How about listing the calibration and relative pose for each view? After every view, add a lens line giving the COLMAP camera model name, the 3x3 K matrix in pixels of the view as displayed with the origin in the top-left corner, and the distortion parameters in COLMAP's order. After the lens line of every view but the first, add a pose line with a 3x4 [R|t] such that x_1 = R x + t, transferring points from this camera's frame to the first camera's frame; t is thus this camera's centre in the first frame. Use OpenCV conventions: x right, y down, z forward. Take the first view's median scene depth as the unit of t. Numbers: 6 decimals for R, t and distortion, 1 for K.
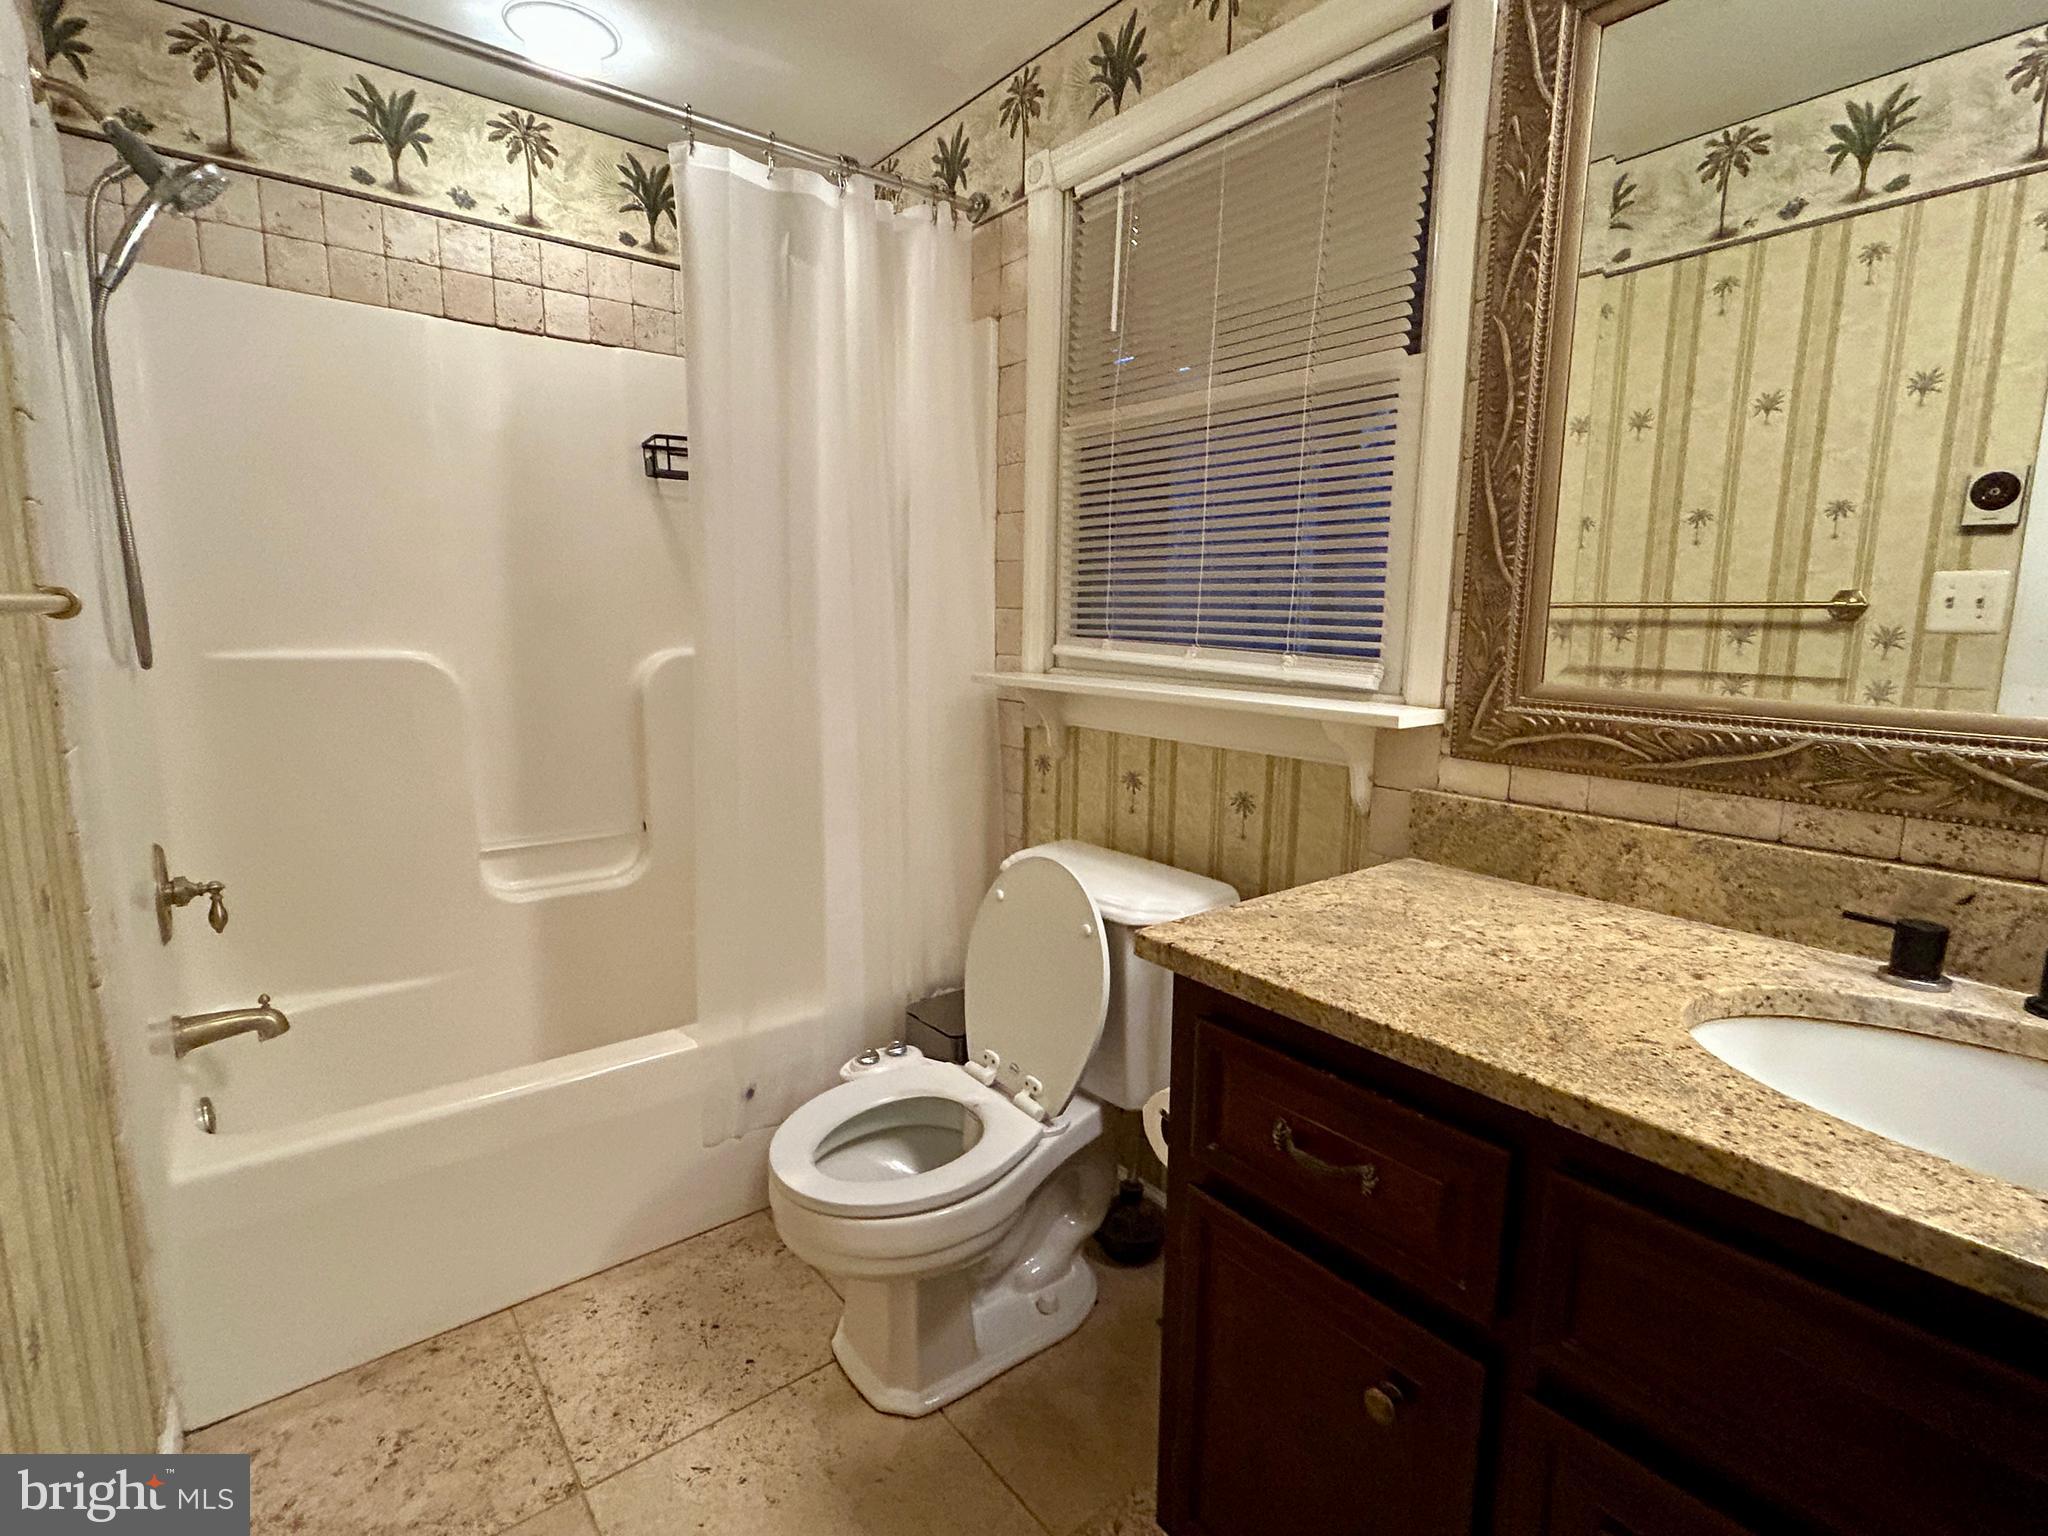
lens RADIAL K [[984.4, 0, 1022.2], [0, 984.4, 763.3], [0, 0, 1]] dist [0.004364, 0.000491]
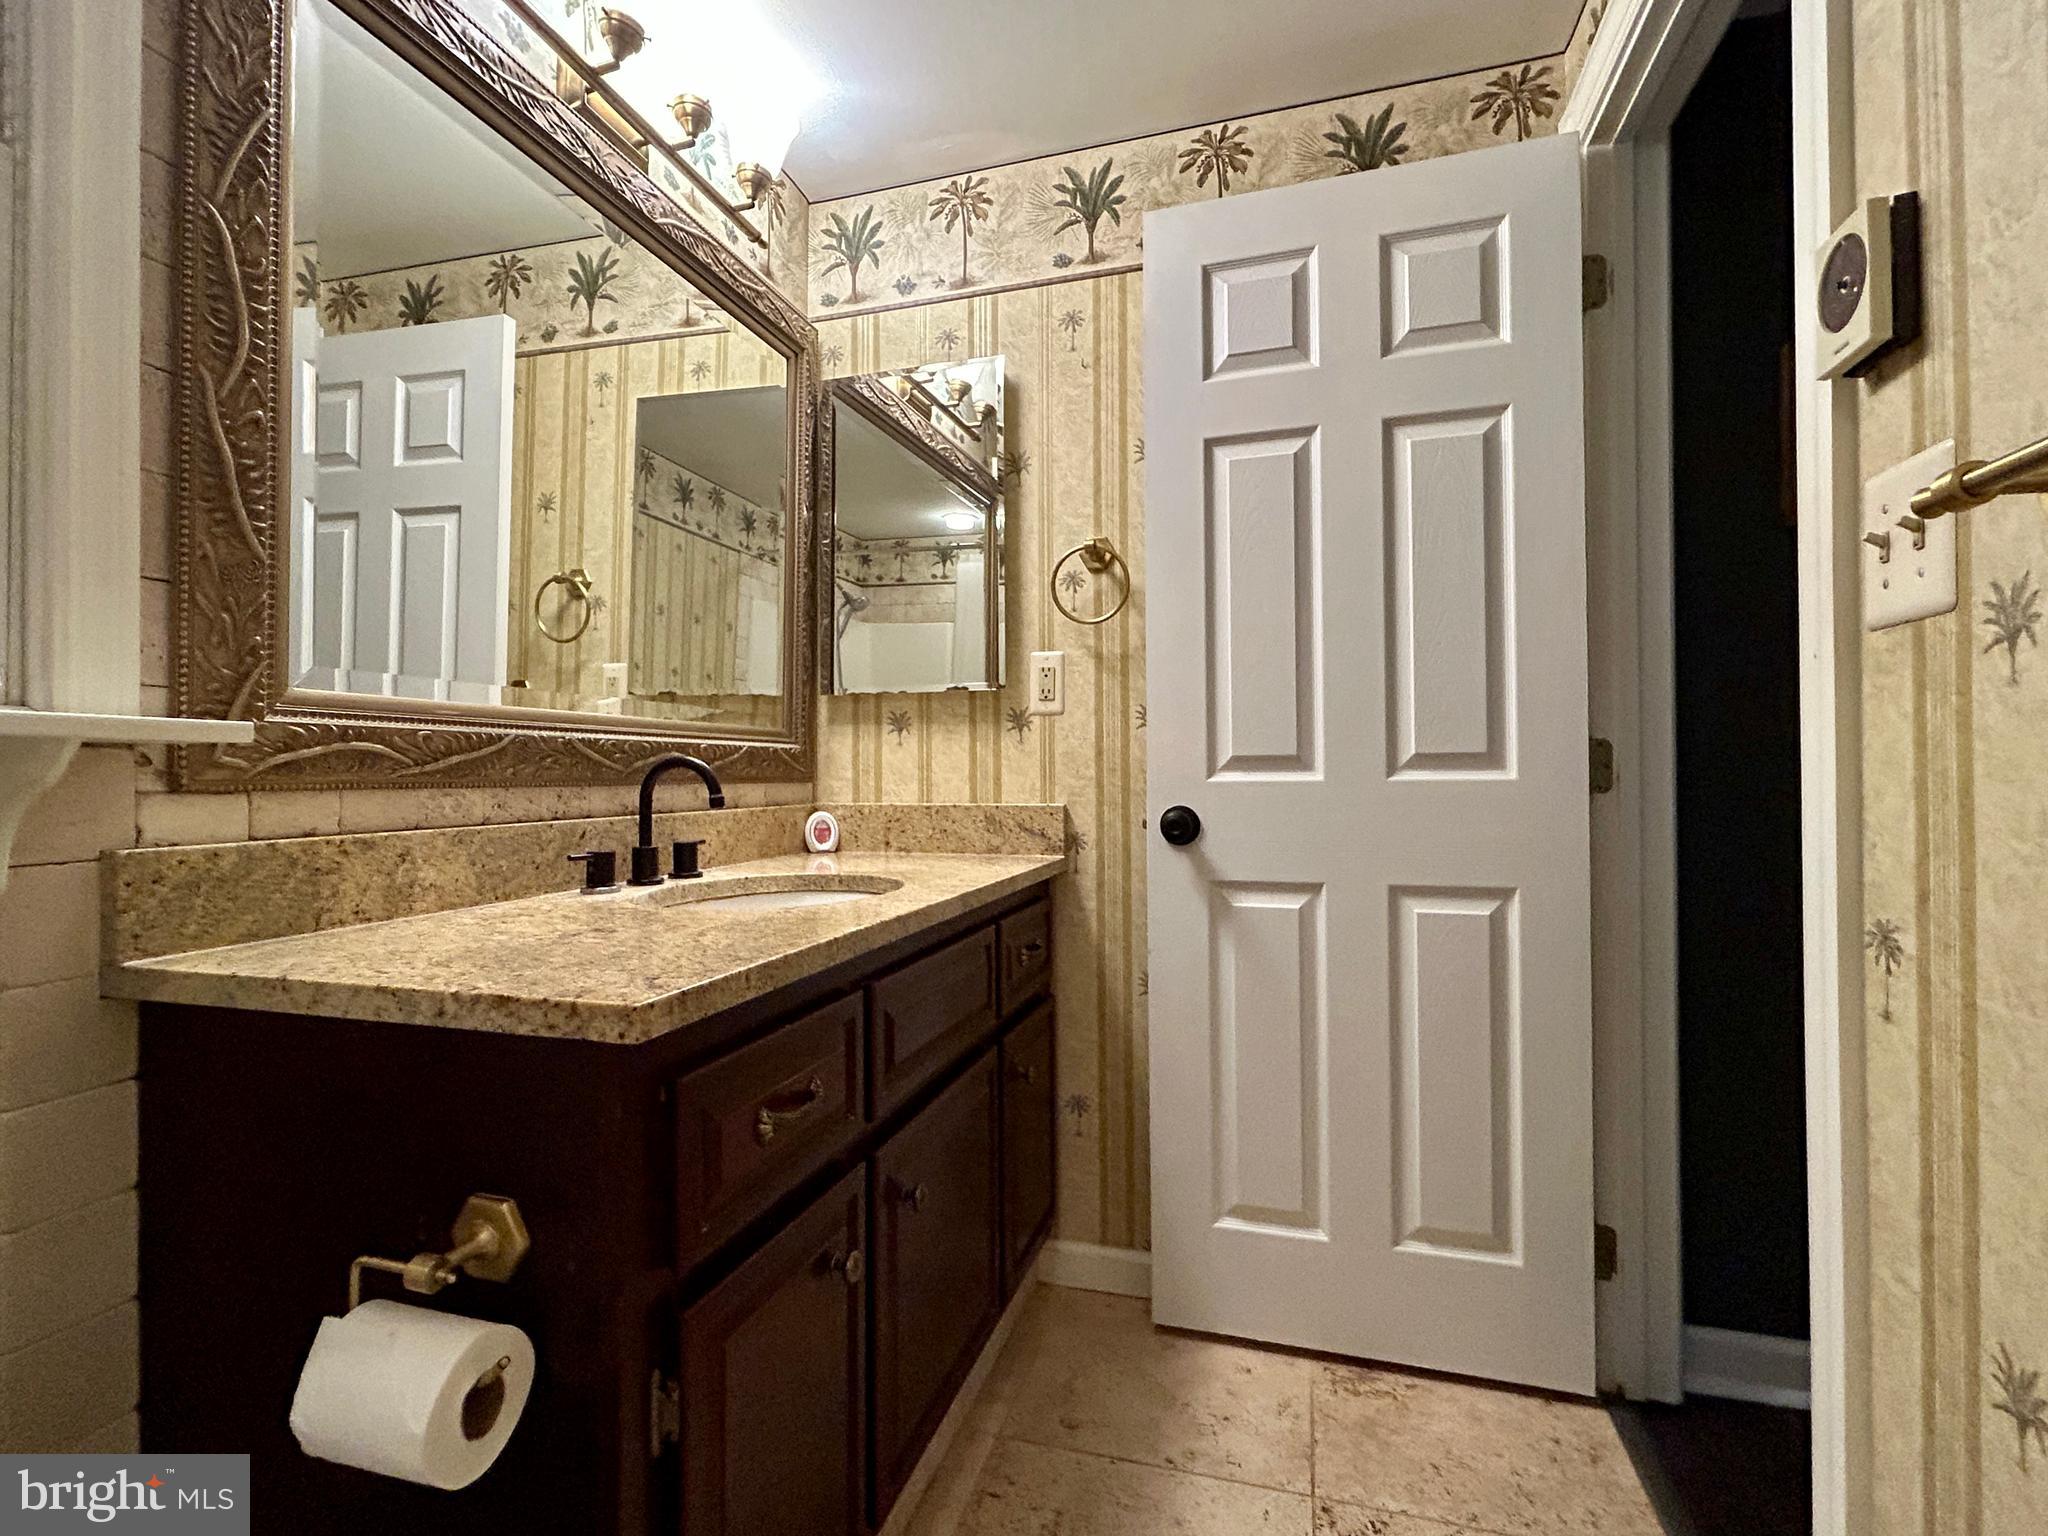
lens RADIAL K [[984.4, 0, 1022.2], [0, 984.4, 763.3], [0, 0, 1]] dist [0.004364, 0.000491]
pose [[-0.572085, -0.001358, 0.820193, -0.532523], [0.125086, 0.988156, 0.088884, -0.016032], [-0.810600, 0.153444, -0.565140, 1.042634]]
